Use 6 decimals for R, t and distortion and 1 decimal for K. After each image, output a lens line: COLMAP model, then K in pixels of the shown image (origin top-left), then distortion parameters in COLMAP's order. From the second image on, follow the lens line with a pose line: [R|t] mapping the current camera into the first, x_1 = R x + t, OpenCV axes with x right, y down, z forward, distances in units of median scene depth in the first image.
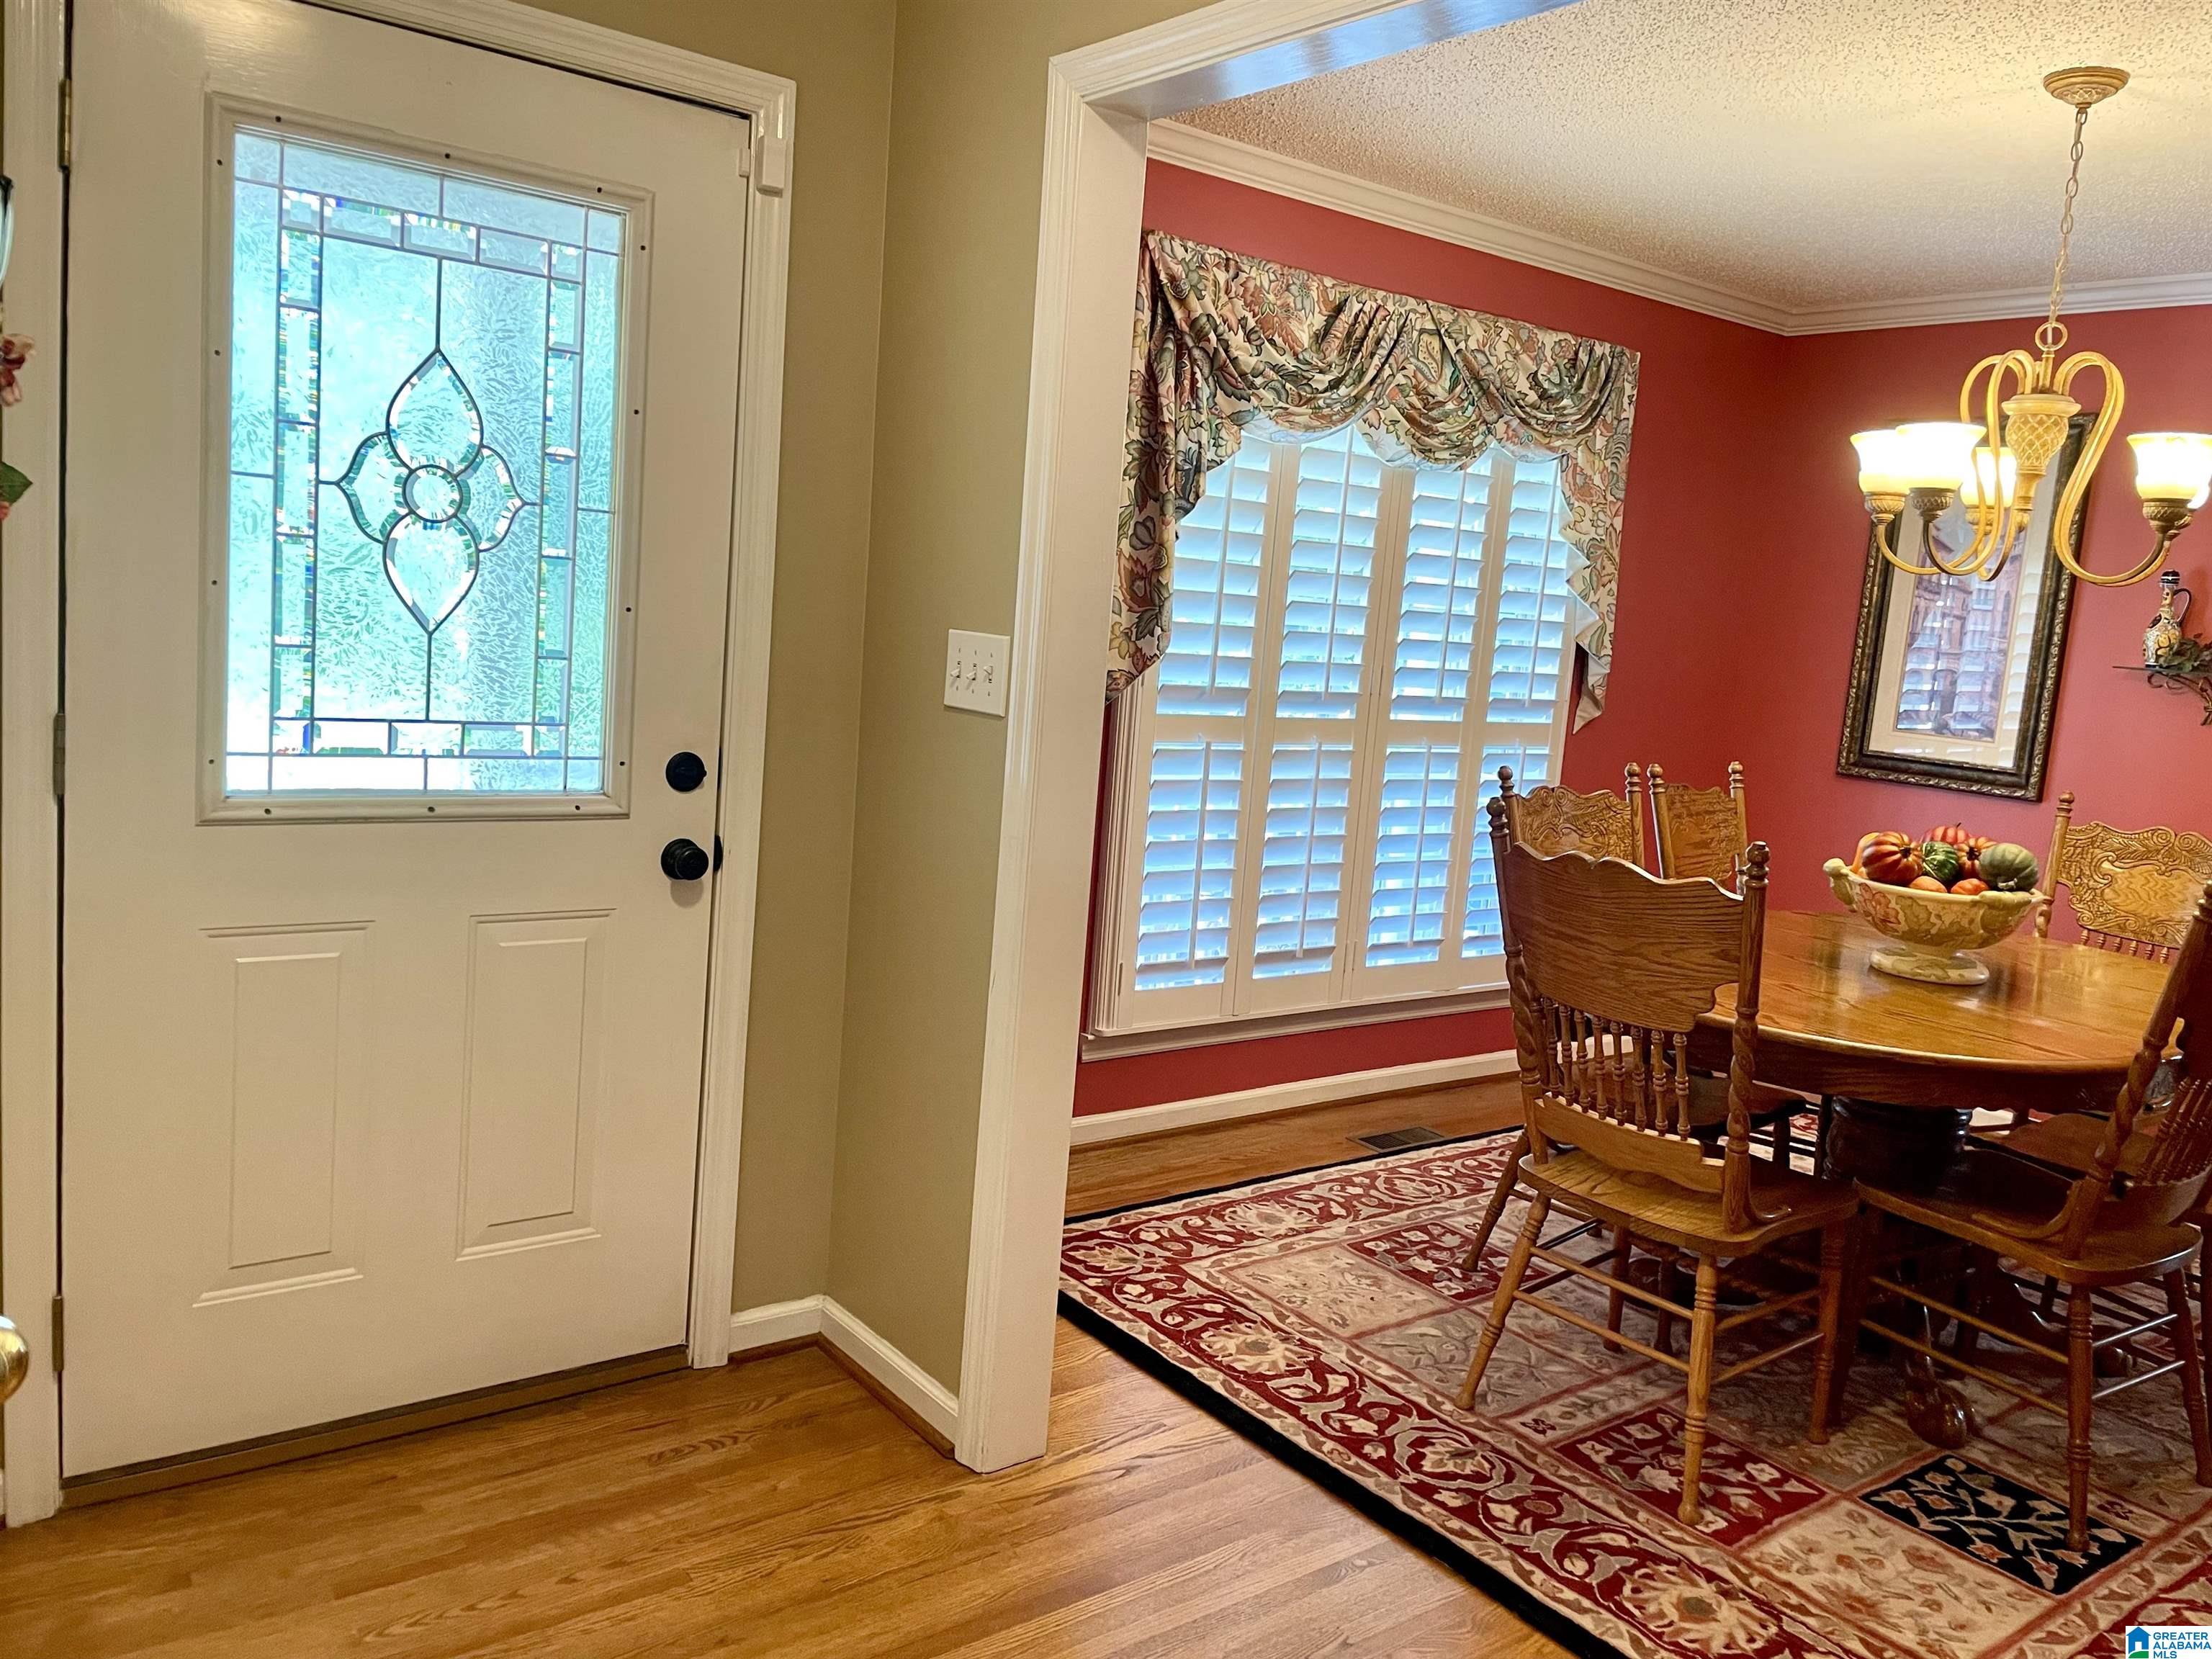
lens RADIAL K [[1687.7, 0, 1115.8], [0, 1687.7, 810.2], [0, 0, 1]] dist [0.093590, -0.120109]
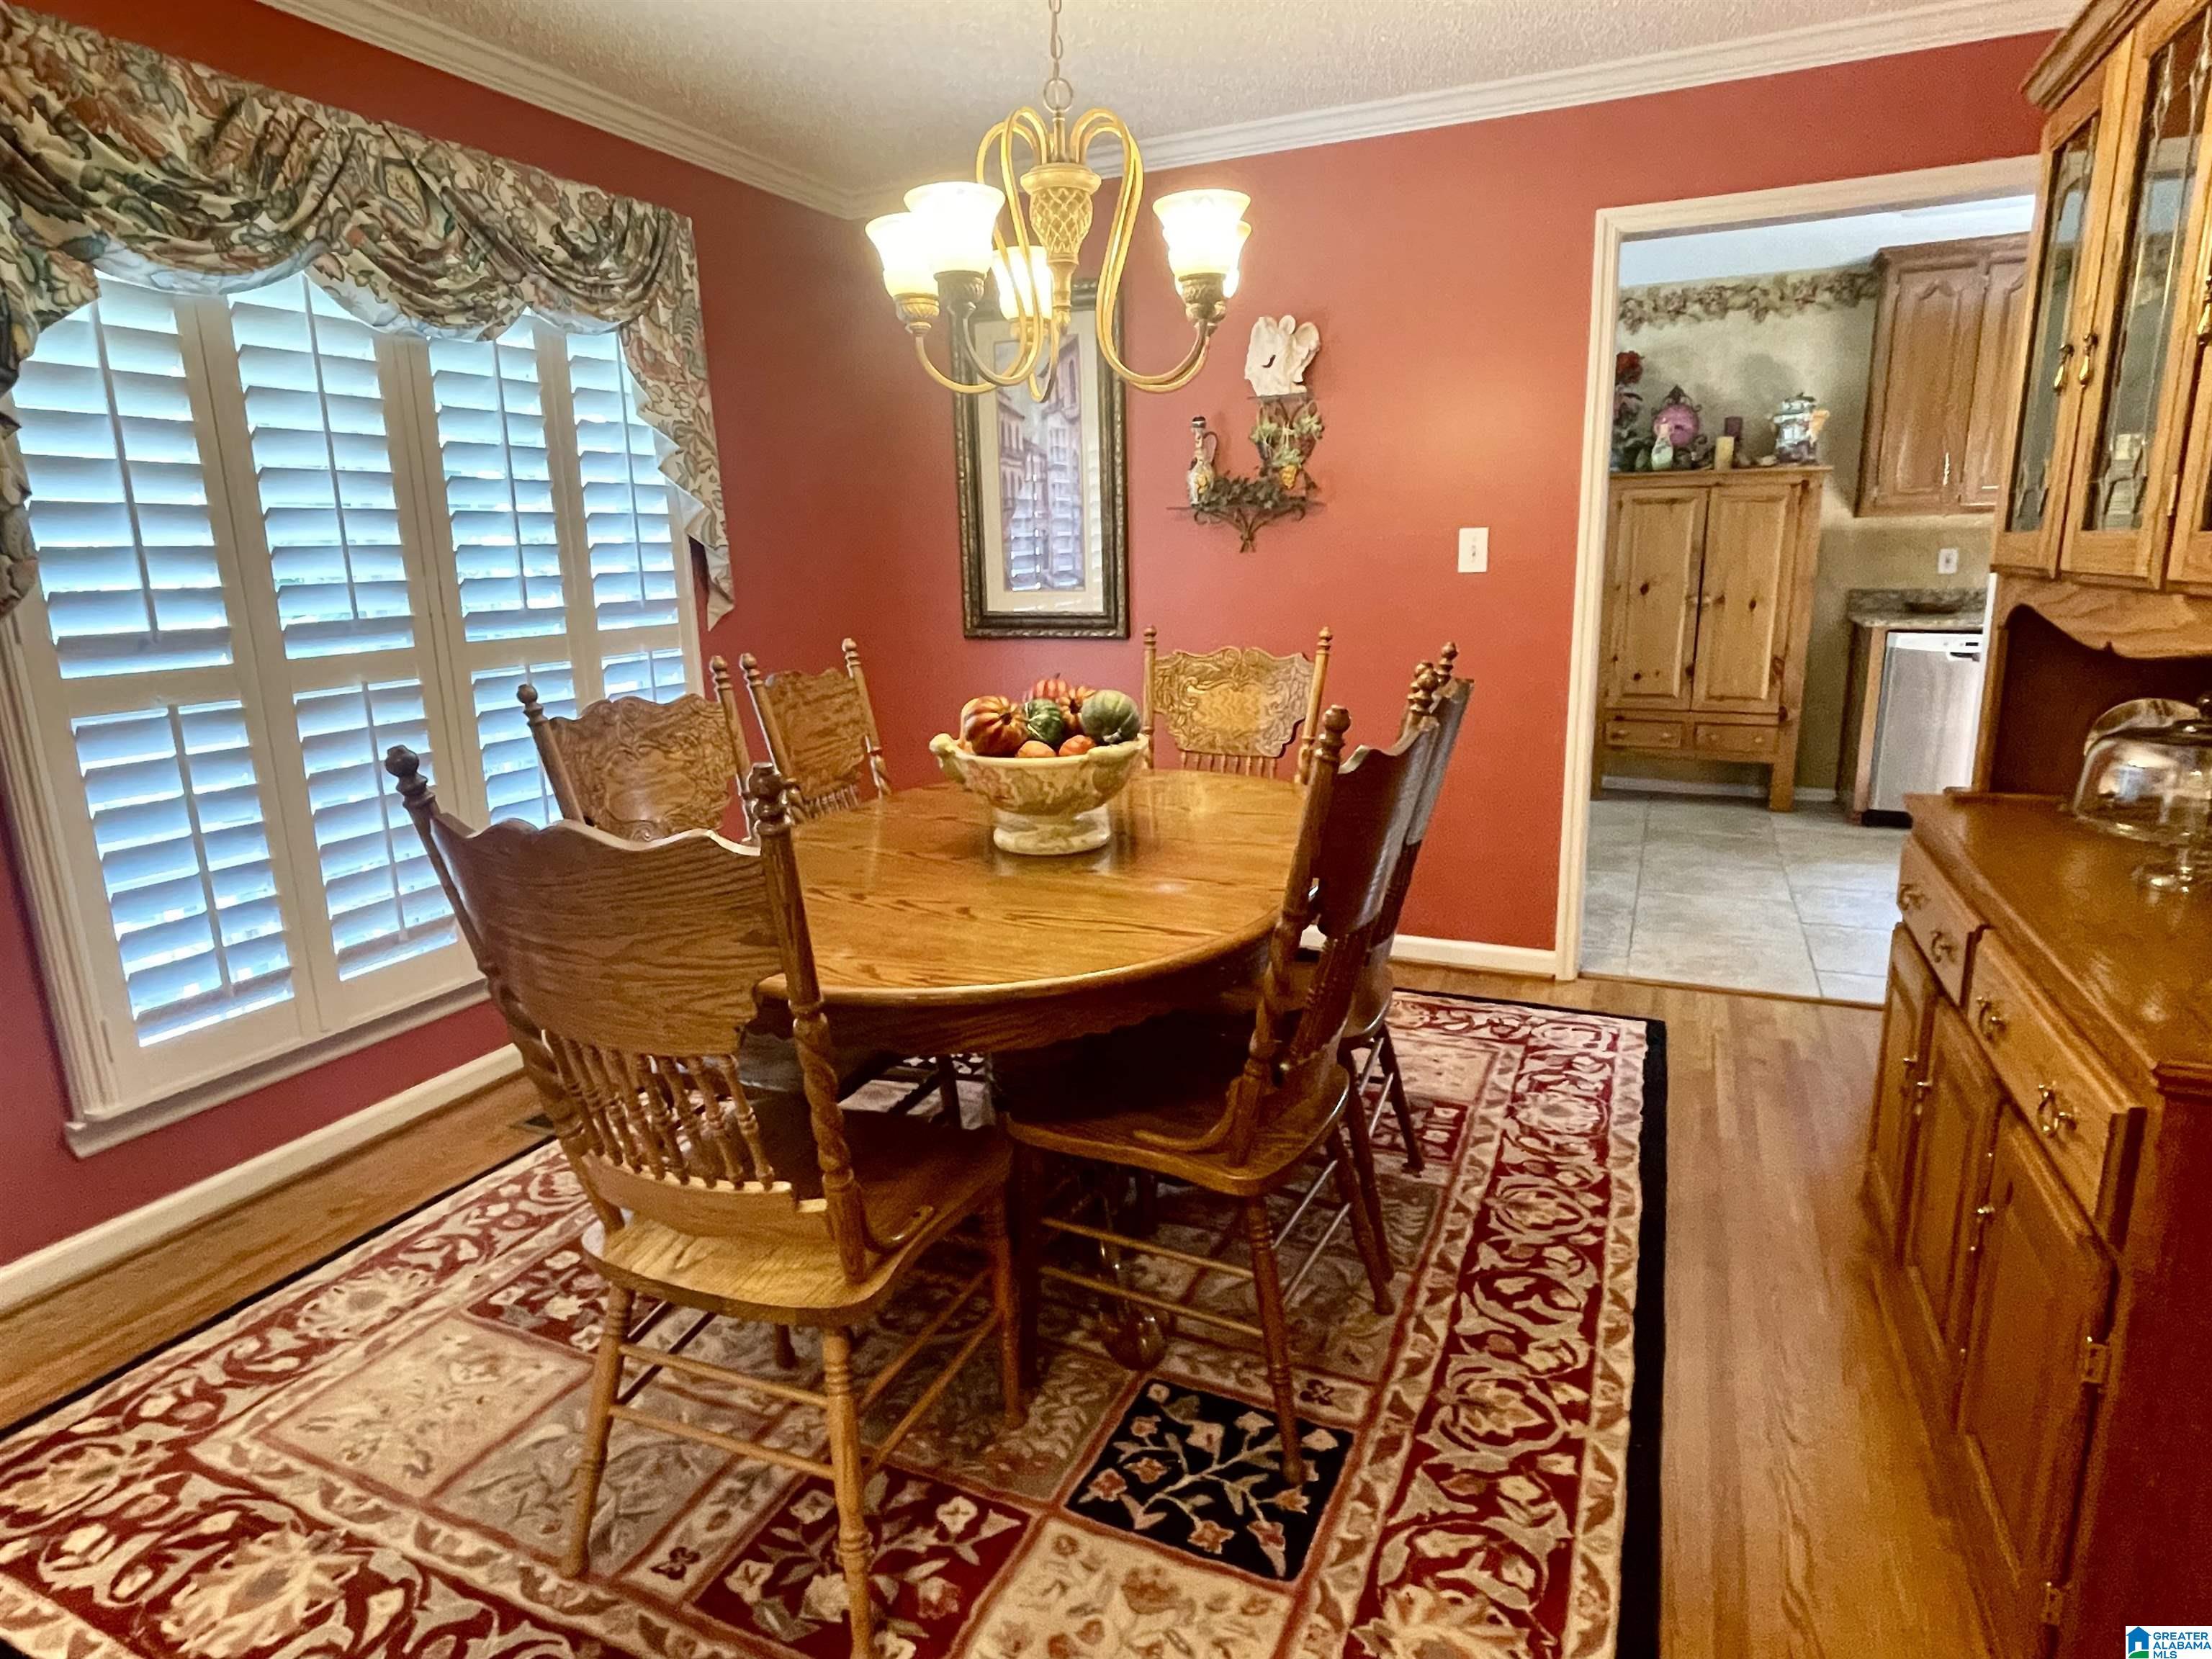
lens RADIAL K [[1230.7, 0, 1105.5], [0, 1230.7, 814.1], [0, 0, 1]] dist [-0.002029, -0.000999]
pose [[0.878705, -0.197048, 0.434799, 0.197366], [0.153296, 0.979066, 0.133905, -0.003137], [-0.452082, -0.051010, 0.890516, 0.368109]]
